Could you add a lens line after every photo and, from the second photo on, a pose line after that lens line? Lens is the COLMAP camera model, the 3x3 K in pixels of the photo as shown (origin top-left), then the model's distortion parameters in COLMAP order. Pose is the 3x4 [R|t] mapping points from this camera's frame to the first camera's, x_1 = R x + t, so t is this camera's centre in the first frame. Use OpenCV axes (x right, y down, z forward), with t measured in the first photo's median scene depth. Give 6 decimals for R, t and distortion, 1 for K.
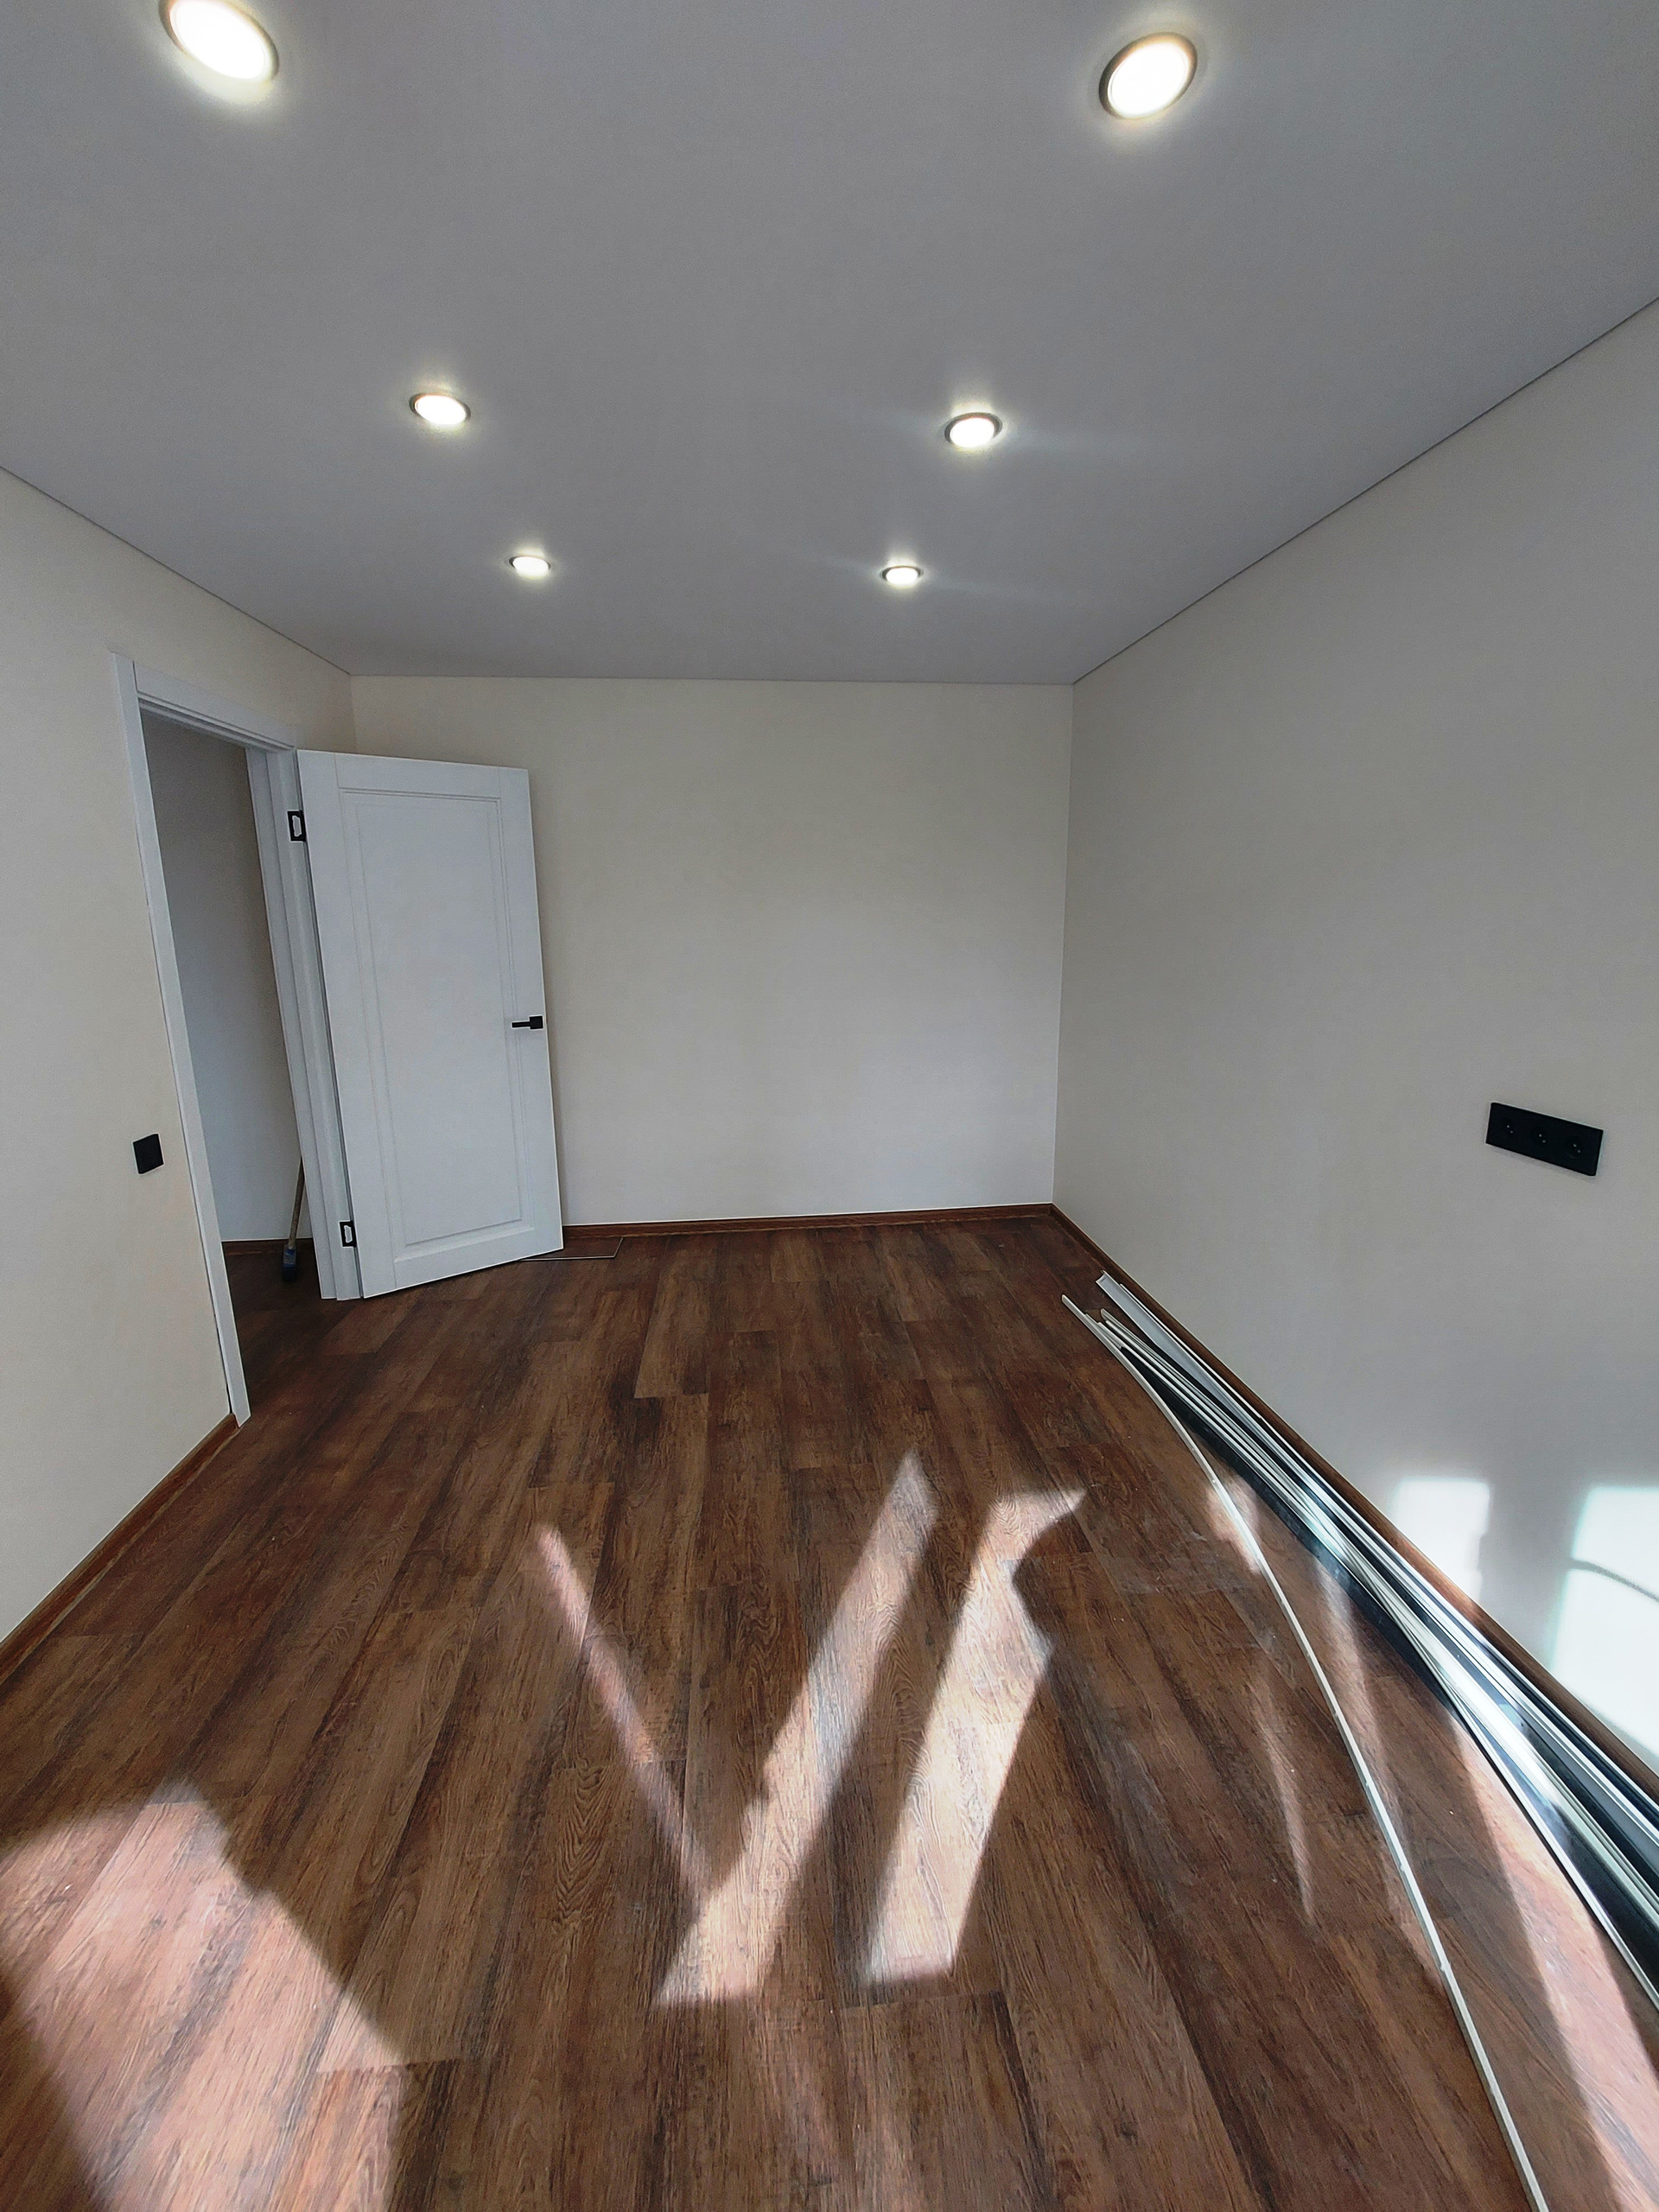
lens RADIAL K [[886.5, 0, 828.8], [0, 886.5, 1096.6], [0, 0, 1]] dist [-0.018292, -0.000143]
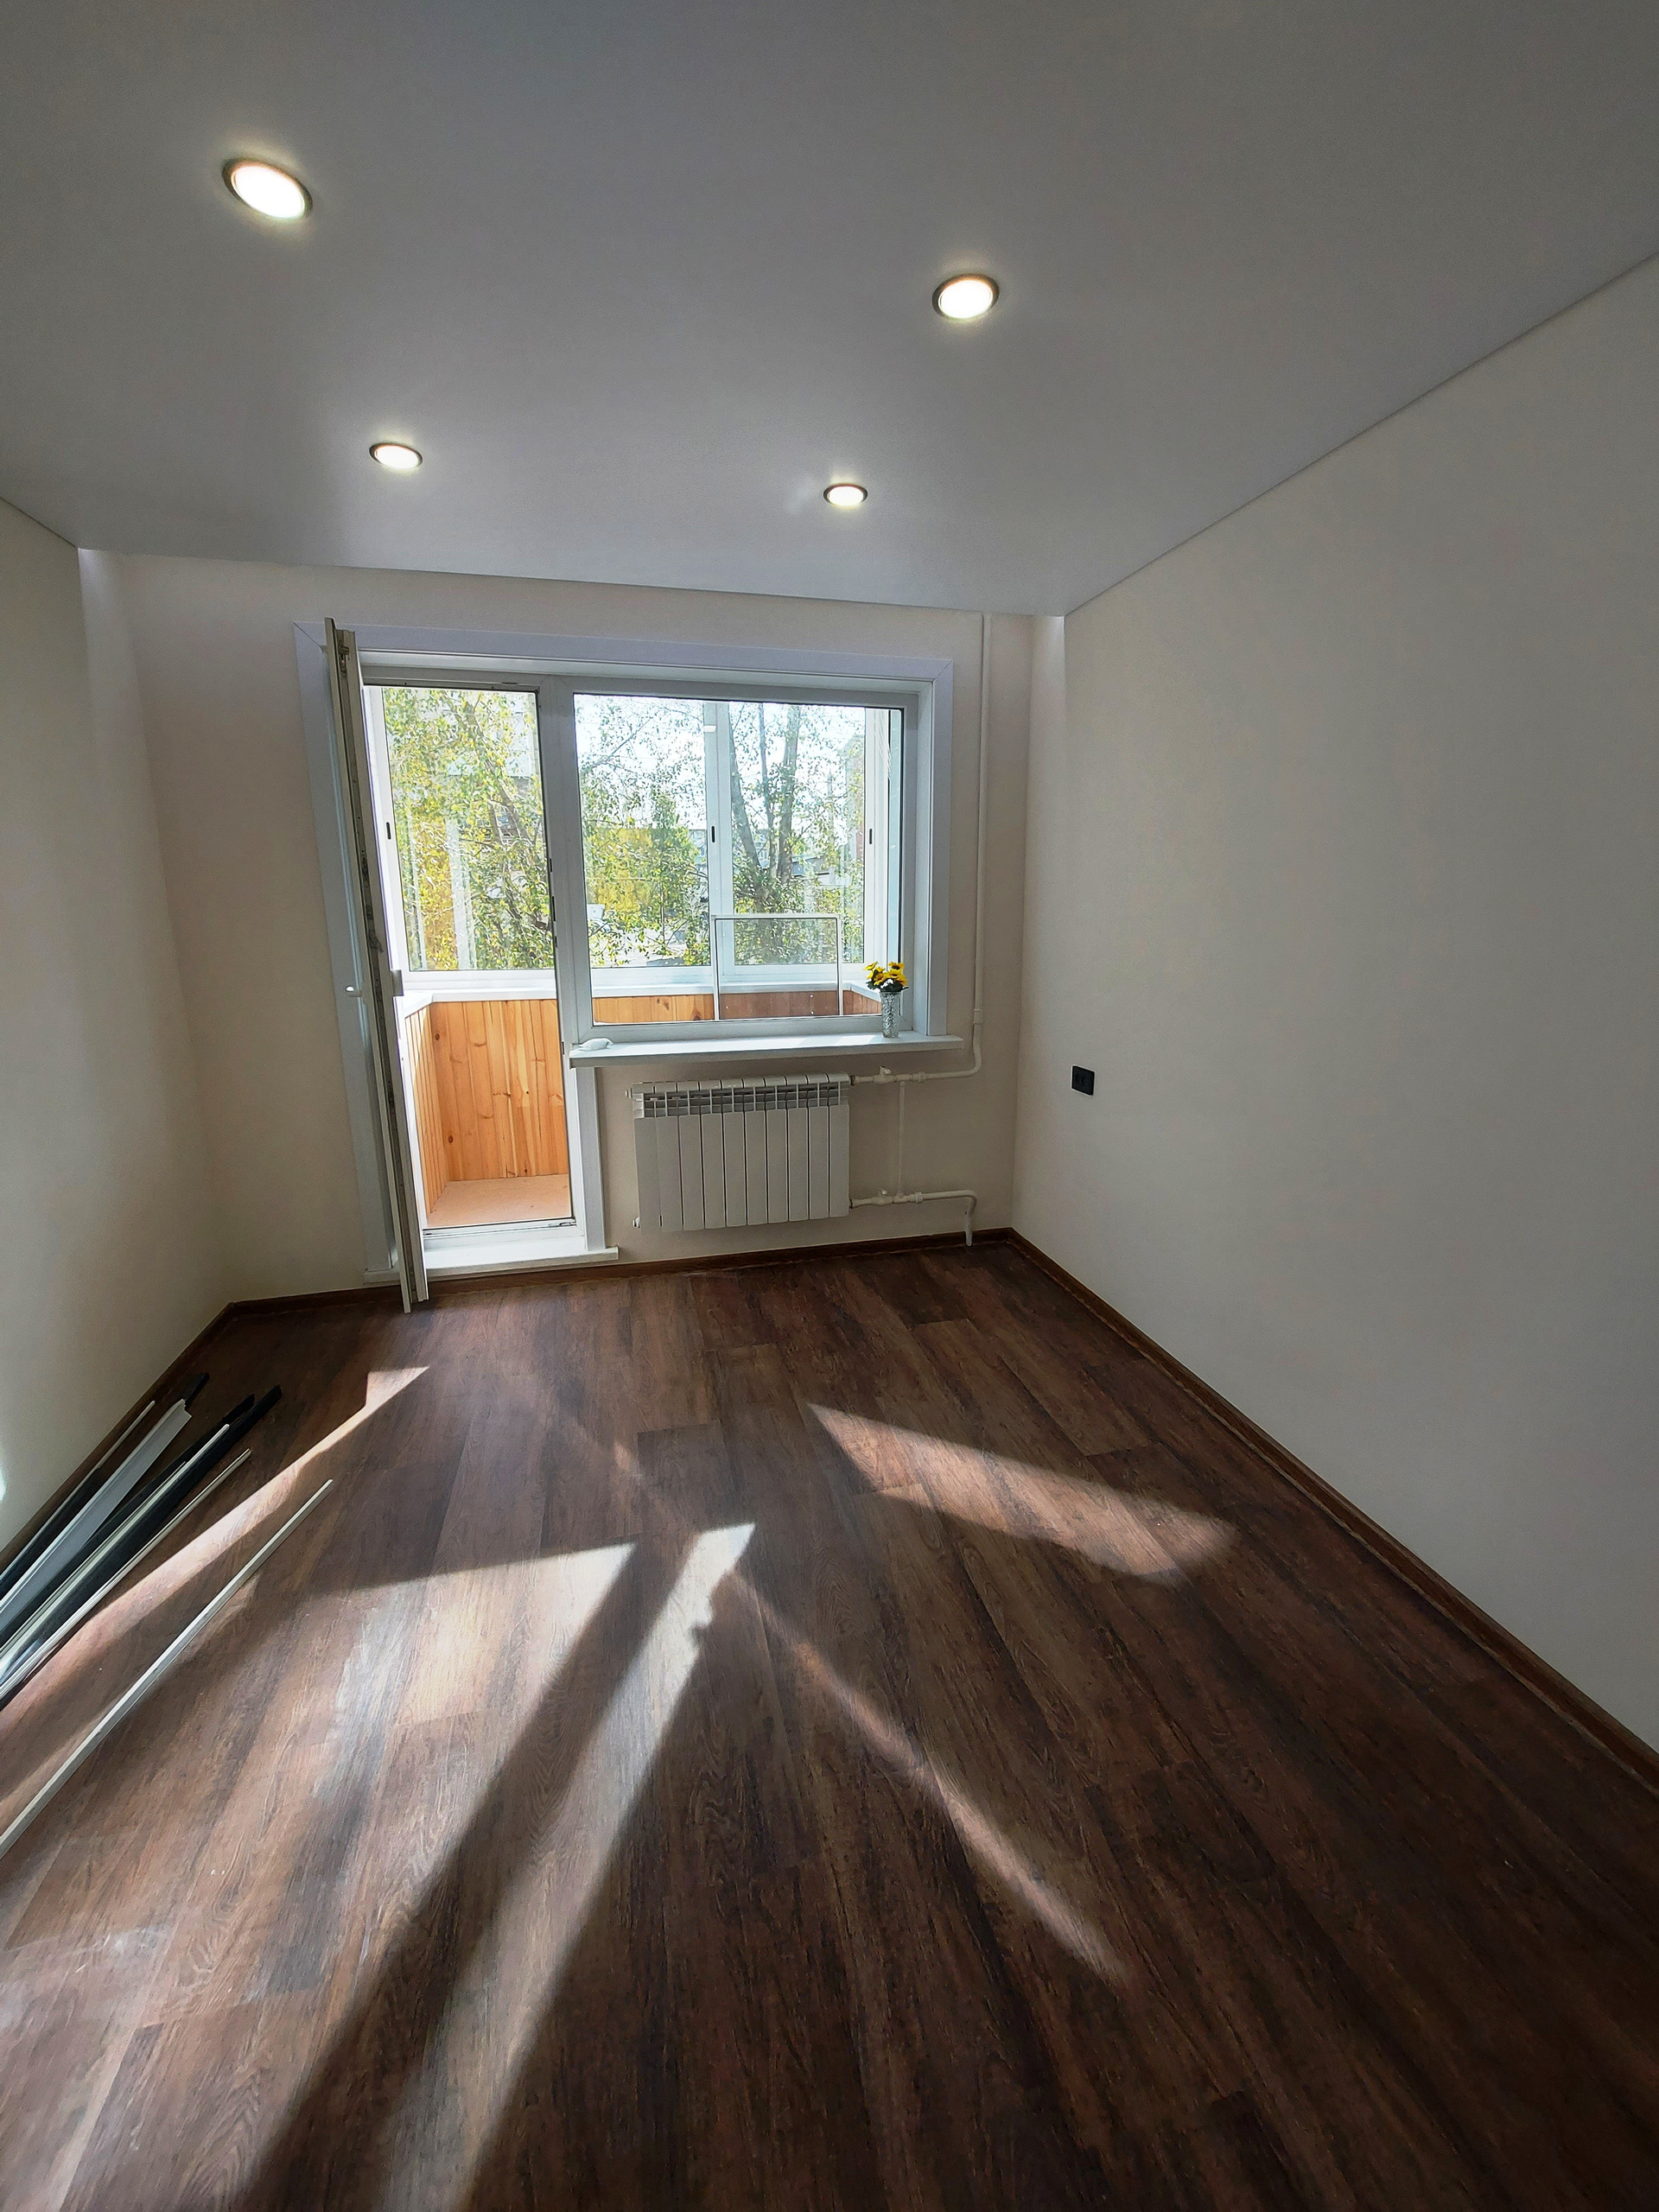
lens RADIAL K [[886.5, 0, 828.8], [0, 886.5, 1096.6], [0, 0, 1]] dist [-0.018292, -0.000143]
pose [[-0.990425, 0.046447, -0.130007, -0.108292], [-0.012288, 0.908310, 0.418116, -0.297571], [0.137507, 0.415710, -0.899042, 1.483207]]
